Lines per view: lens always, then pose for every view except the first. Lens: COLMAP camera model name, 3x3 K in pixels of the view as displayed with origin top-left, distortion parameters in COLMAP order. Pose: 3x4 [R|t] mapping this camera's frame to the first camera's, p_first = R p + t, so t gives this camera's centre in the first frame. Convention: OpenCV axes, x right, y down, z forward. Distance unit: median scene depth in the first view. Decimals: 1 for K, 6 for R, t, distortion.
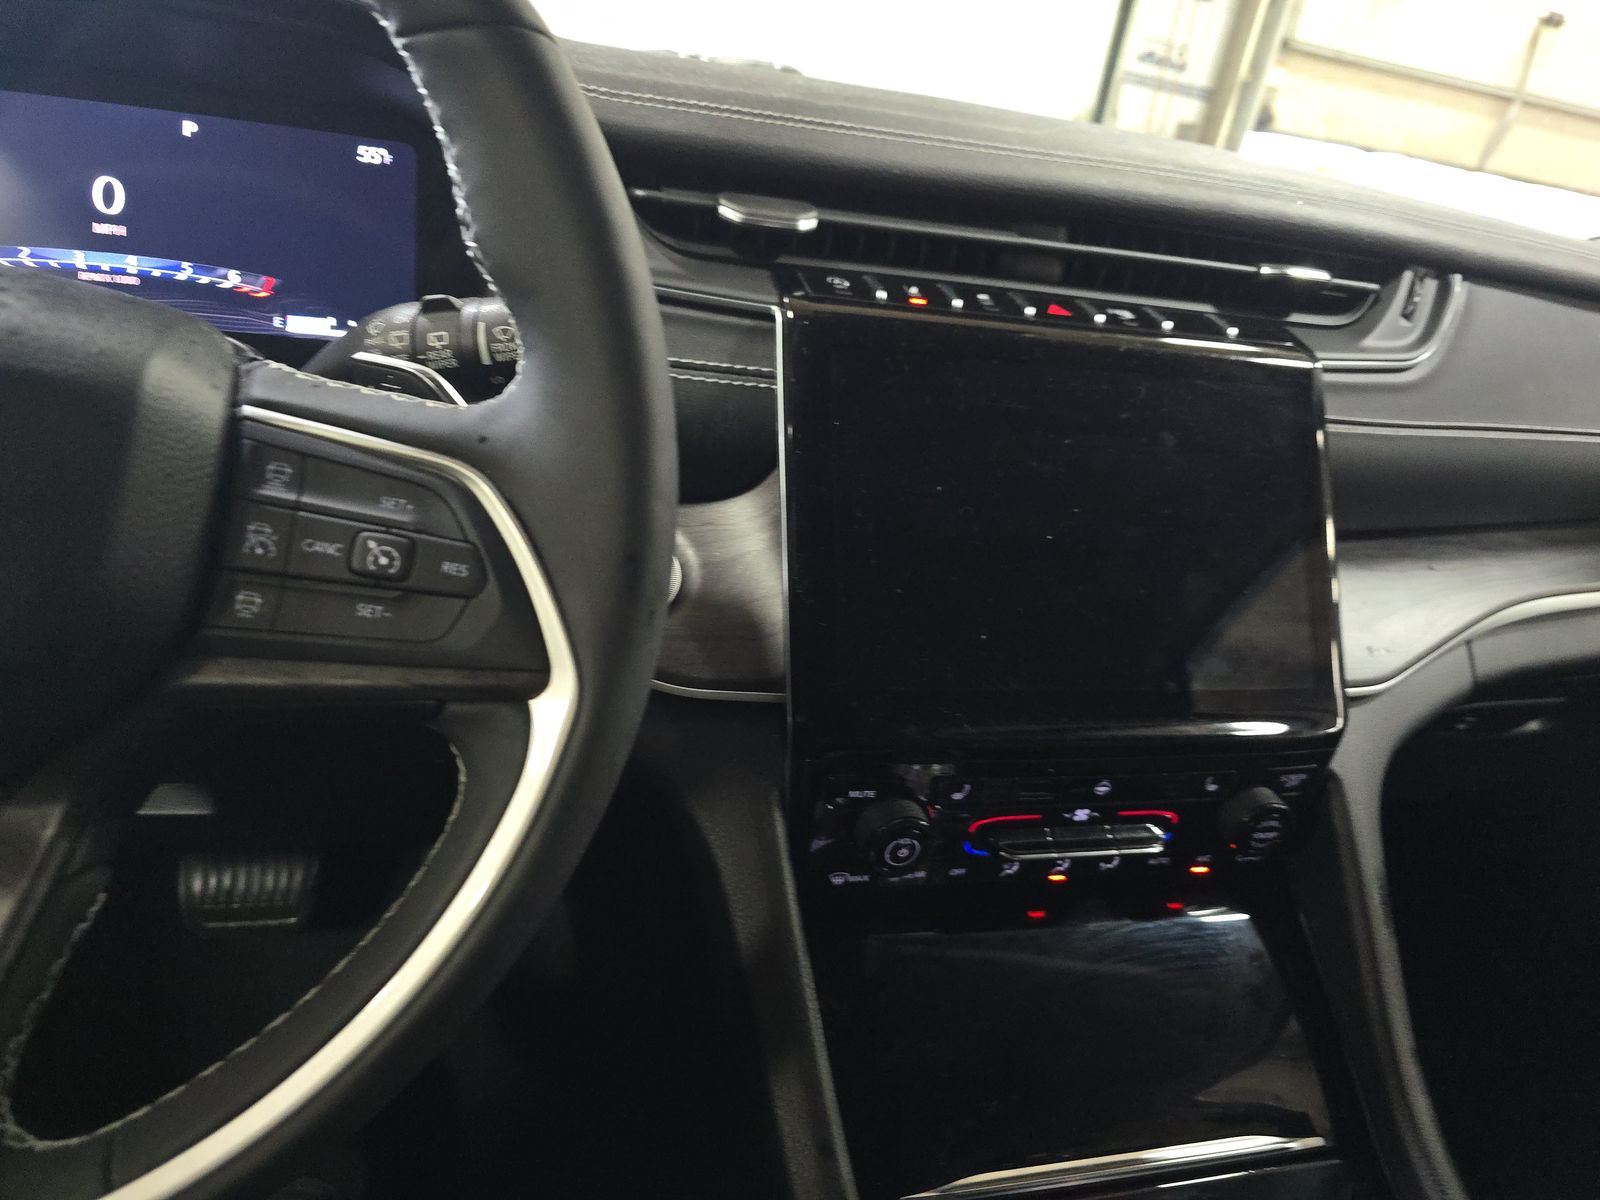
lens RADIAL K [[1085.4, 0, 800.4], [0, 1085.4, 584.9], [0, 0, 1]] dist [0.001450, -0.037080]
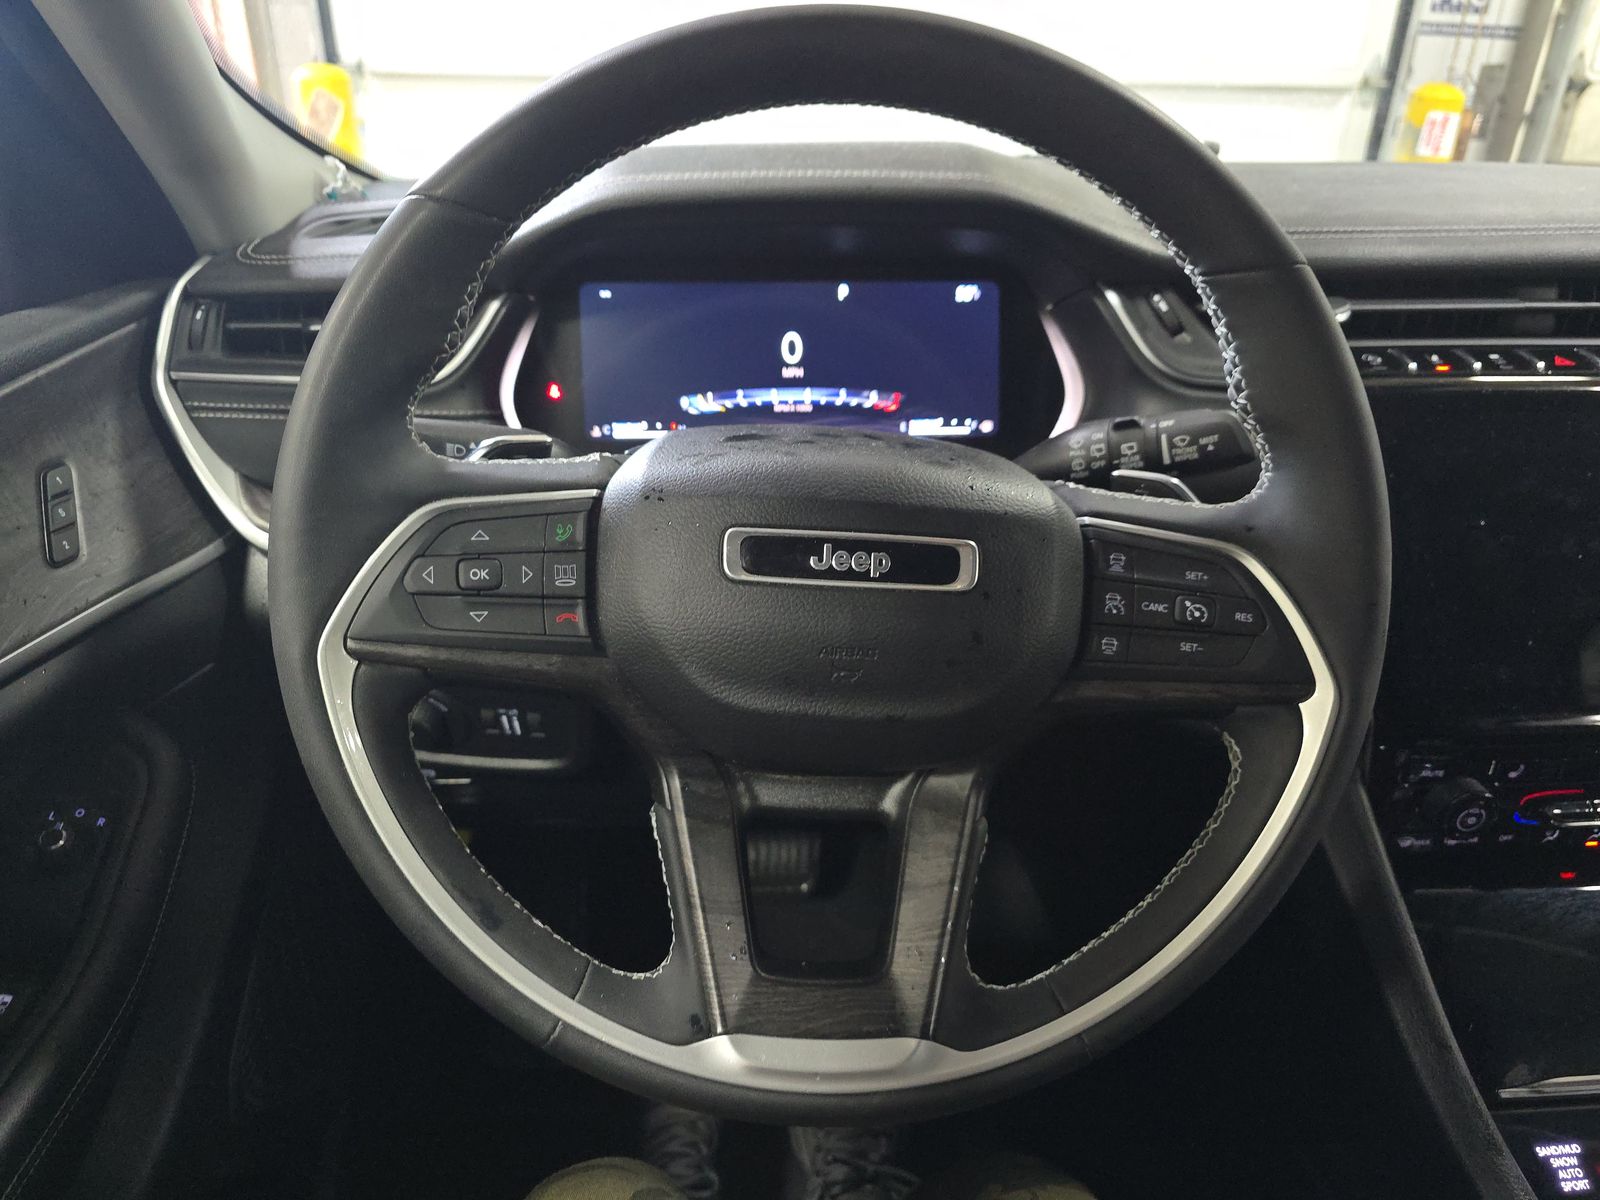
lens RADIAL K [[1048.5, 0, 800.0], [0, 1048.5, 600.0], [0, 0, 1]] dist [-0.000741, -0.037149]
pose [[0.964584, -0.044587, -0.259979, -0.304560], [0.046581, 0.998913, 0.001509, -0.039757], [0.259630, -0.013566, 0.965613, -0.322503]]
